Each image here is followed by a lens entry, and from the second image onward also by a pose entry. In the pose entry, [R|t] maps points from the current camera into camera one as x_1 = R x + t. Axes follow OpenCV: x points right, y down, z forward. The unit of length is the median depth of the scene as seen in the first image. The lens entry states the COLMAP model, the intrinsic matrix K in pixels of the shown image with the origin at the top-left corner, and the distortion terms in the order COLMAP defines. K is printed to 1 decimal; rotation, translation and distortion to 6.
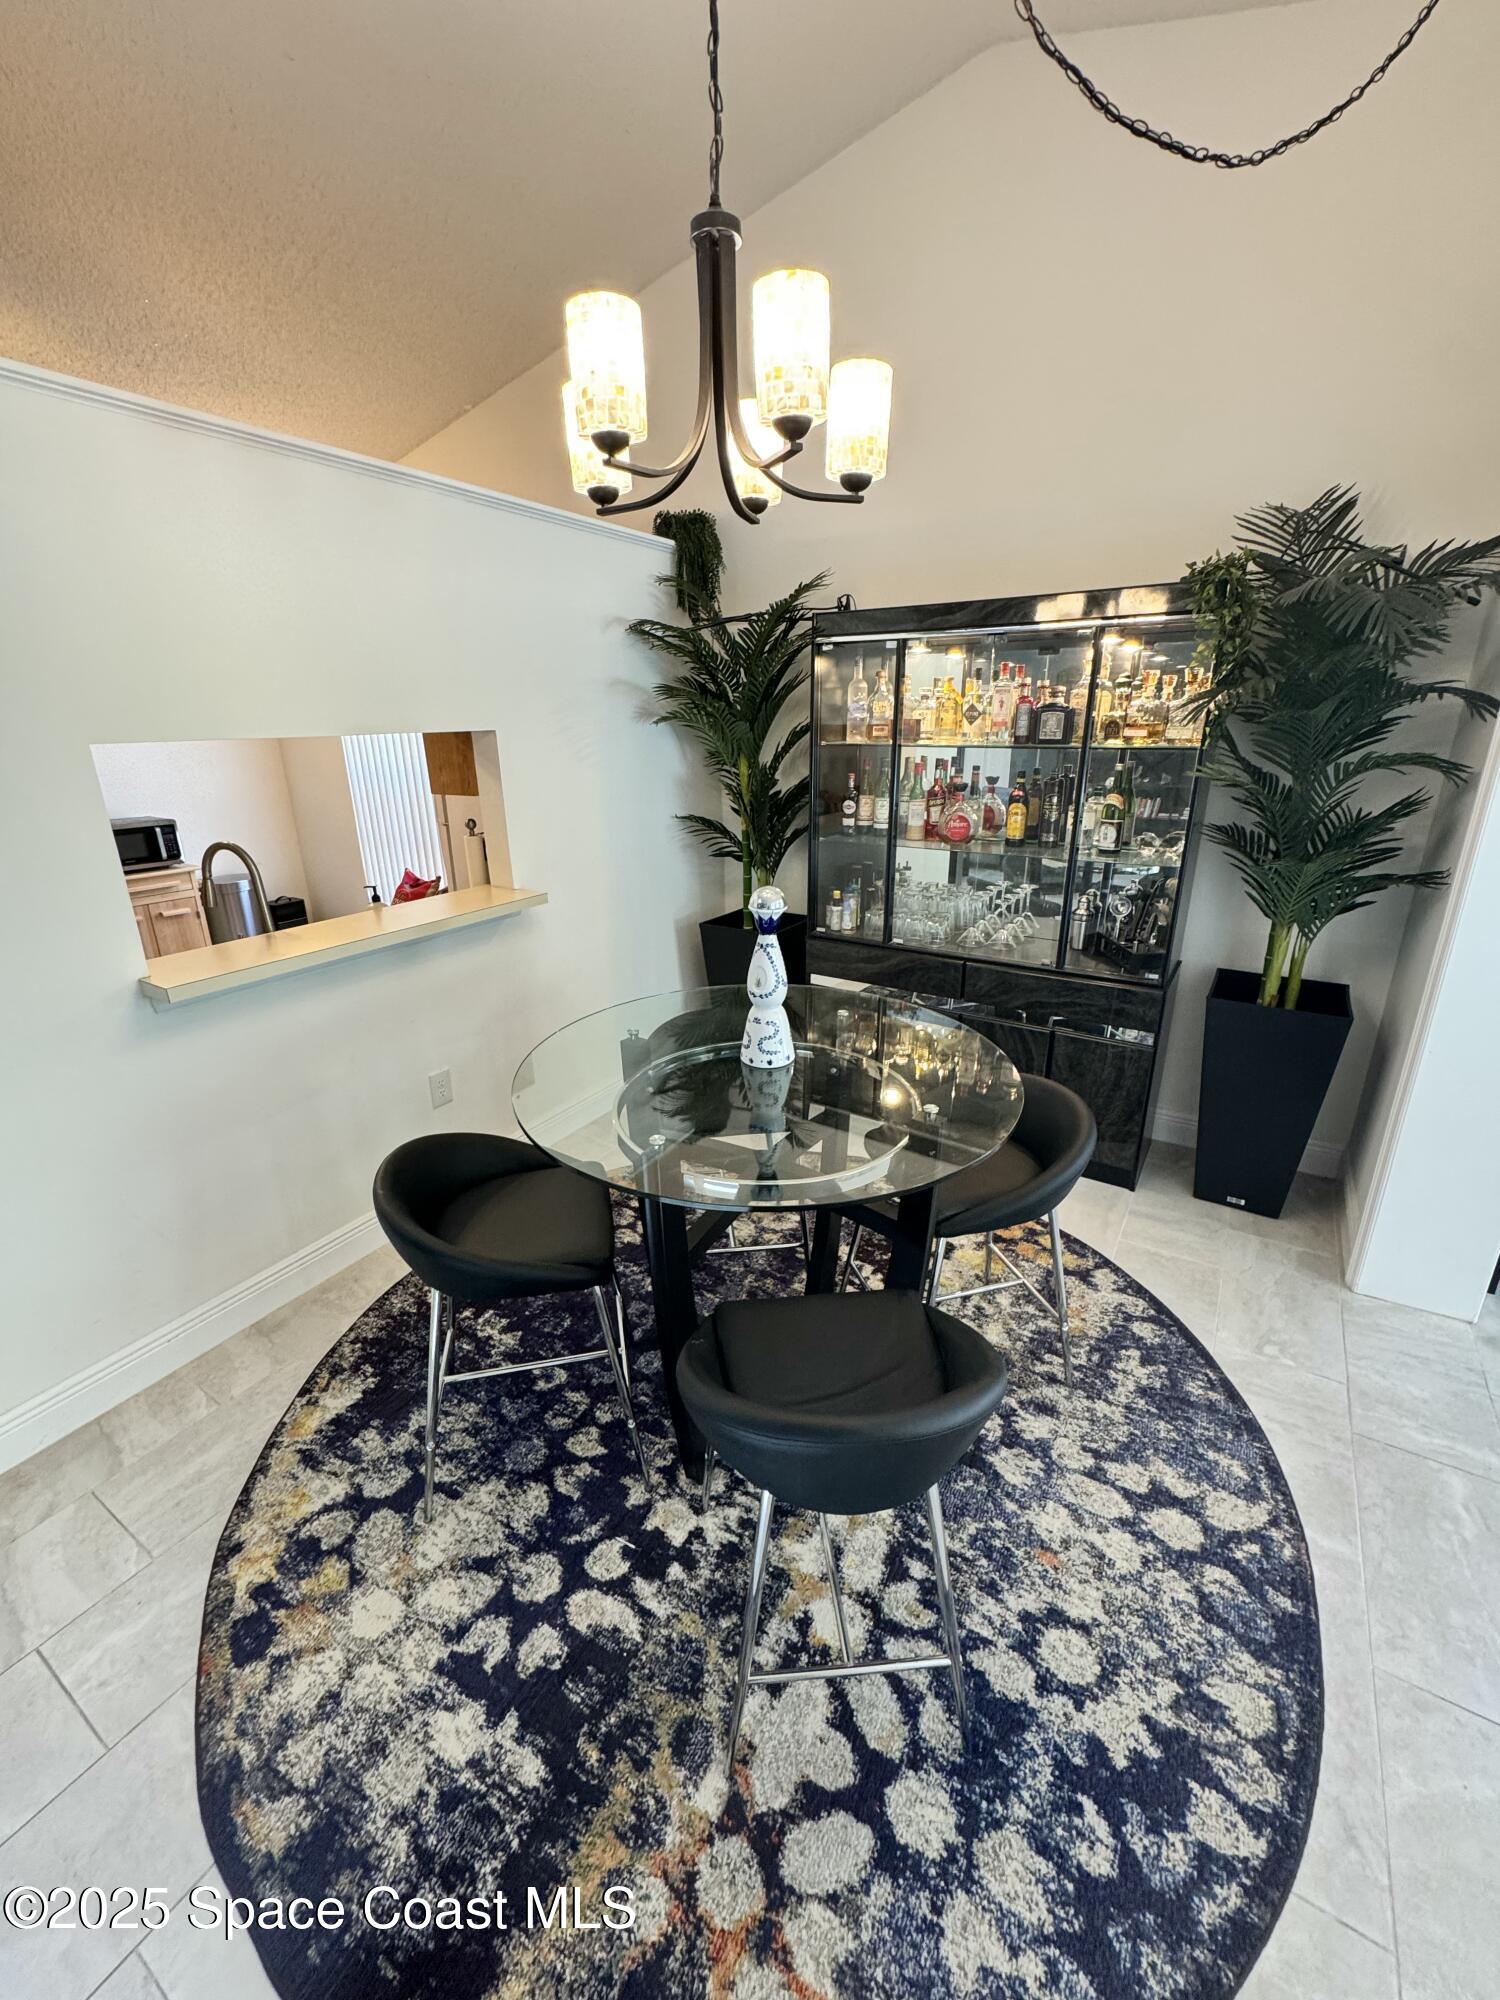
lens RADIAL K [[792.8, 0, 757.4], [0, 792.8, 989.8], [0, 0, 1]] dist [-0.005627, 0.000672]
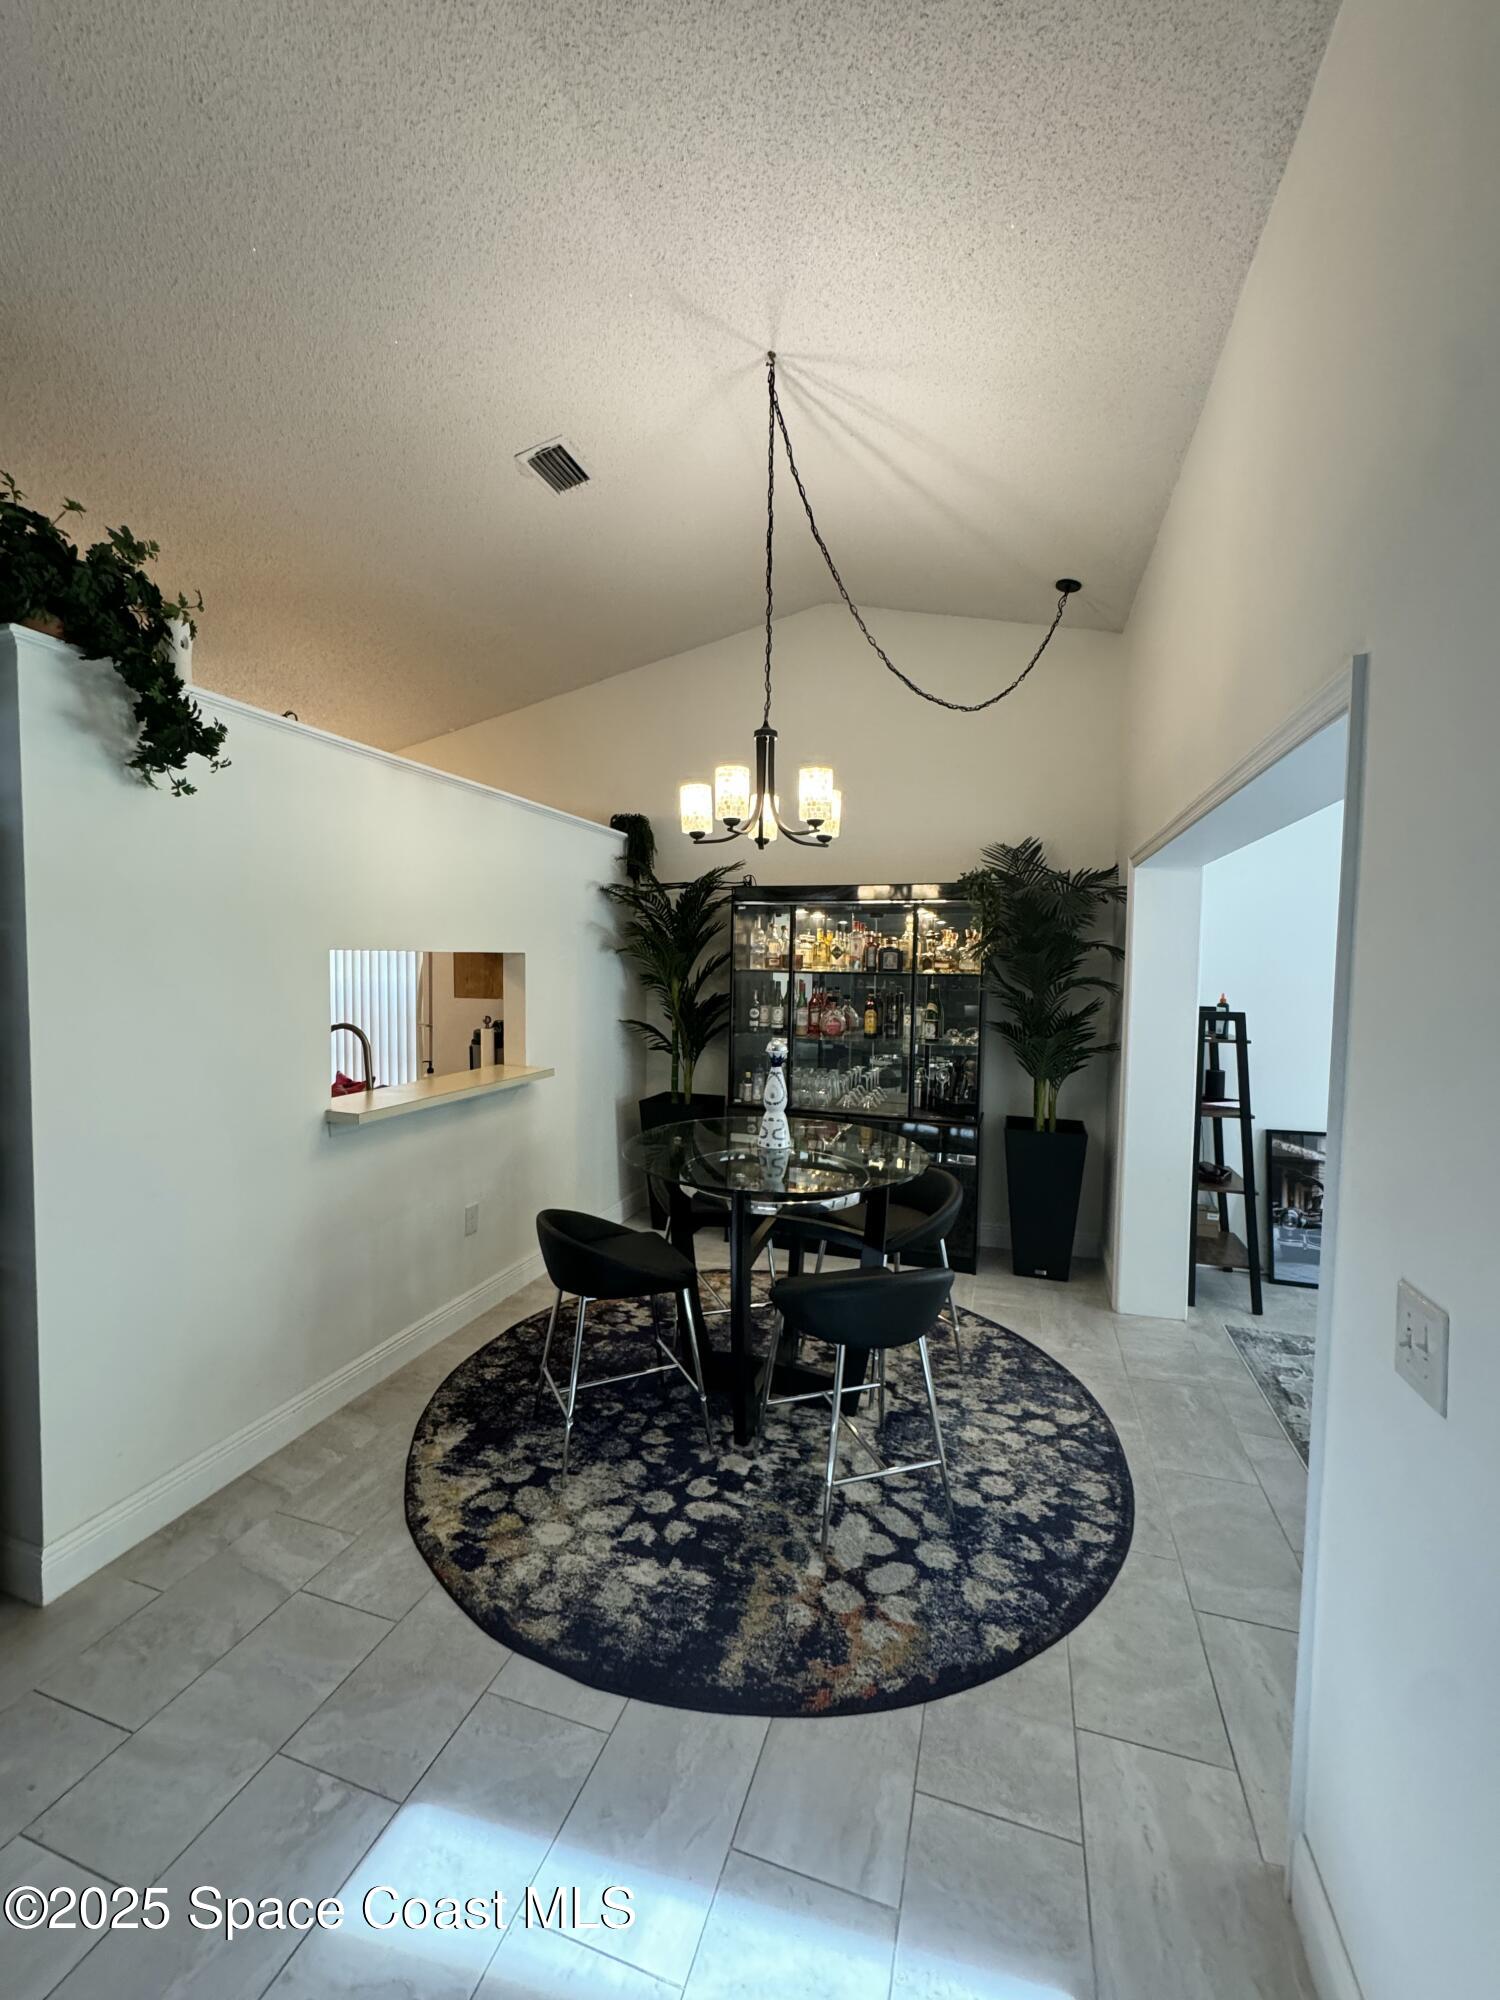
lens RADIAL K [[792.8, 0, 742.7], [0, 792.8, 998.3], [0, 0, 1]] dist [-0.005627, 0.000672]
pose [[0.971648, 0.015713, 0.235908, -0.371327], [0.050805, 0.960605, -0.273235, 0.200410], [-0.230908, 0.277474, 0.932572, -0.494935]]
